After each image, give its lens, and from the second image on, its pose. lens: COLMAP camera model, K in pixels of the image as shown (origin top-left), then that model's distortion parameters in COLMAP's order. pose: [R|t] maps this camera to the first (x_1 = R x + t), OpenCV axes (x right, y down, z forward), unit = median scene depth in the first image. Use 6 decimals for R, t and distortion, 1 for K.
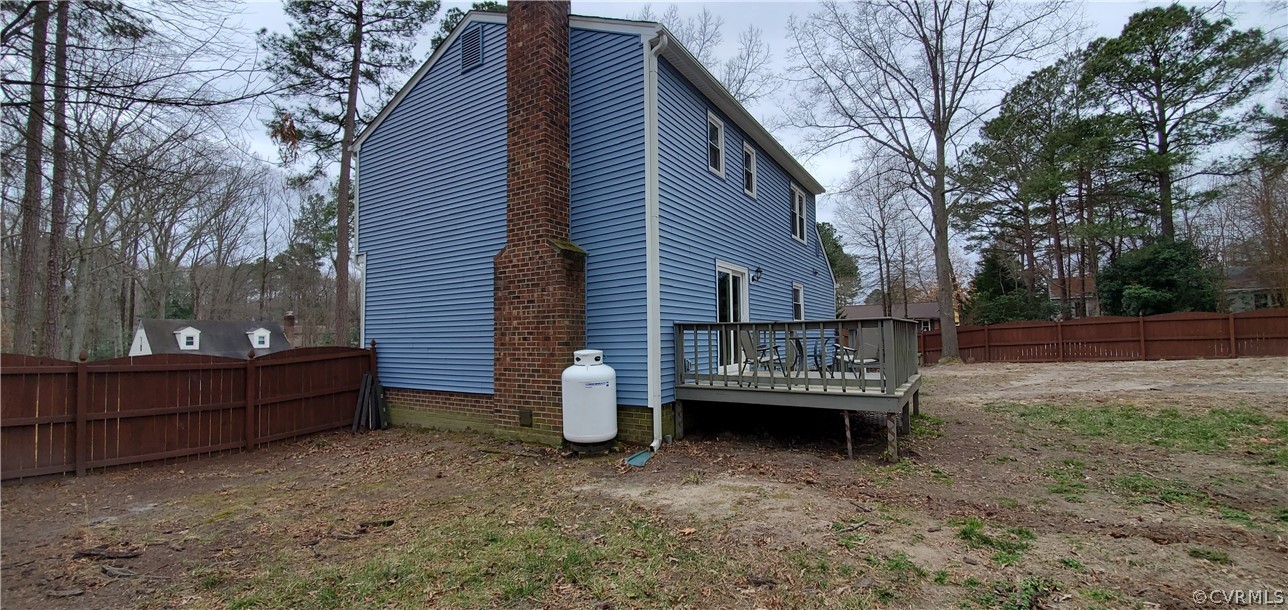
lens RADIAL K [[511.4, 0, 621.8], [0, 511.4, 315.1], [0, 0, 1]] dist [-0.000413, -0.000075]
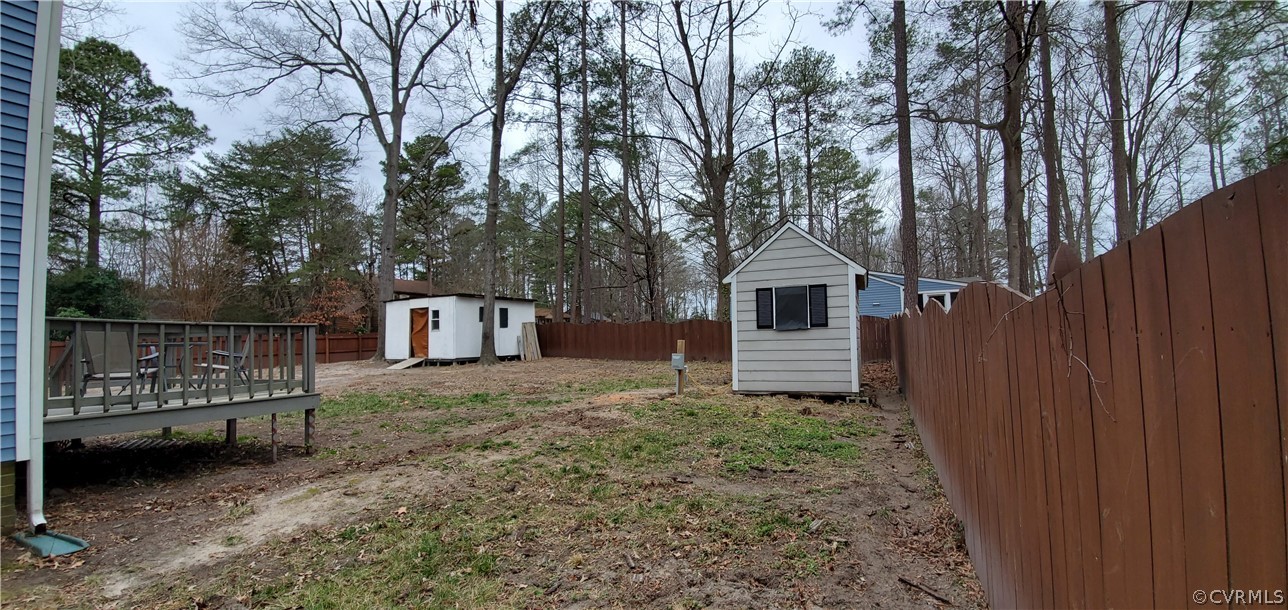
lens RADIAL K [[511.4, 0, 644.8], [0, 511.4, 306.2], [0, 0, 1]] dist [-0.000413, -0.000075]
pose [[-0.139750, 0.075694, 0.987289, -0.110617], [-0.003919, 0.997024, -0.076995, 0.009176], [-0.990179, -0.014630, -0.139037, 0.072965]]
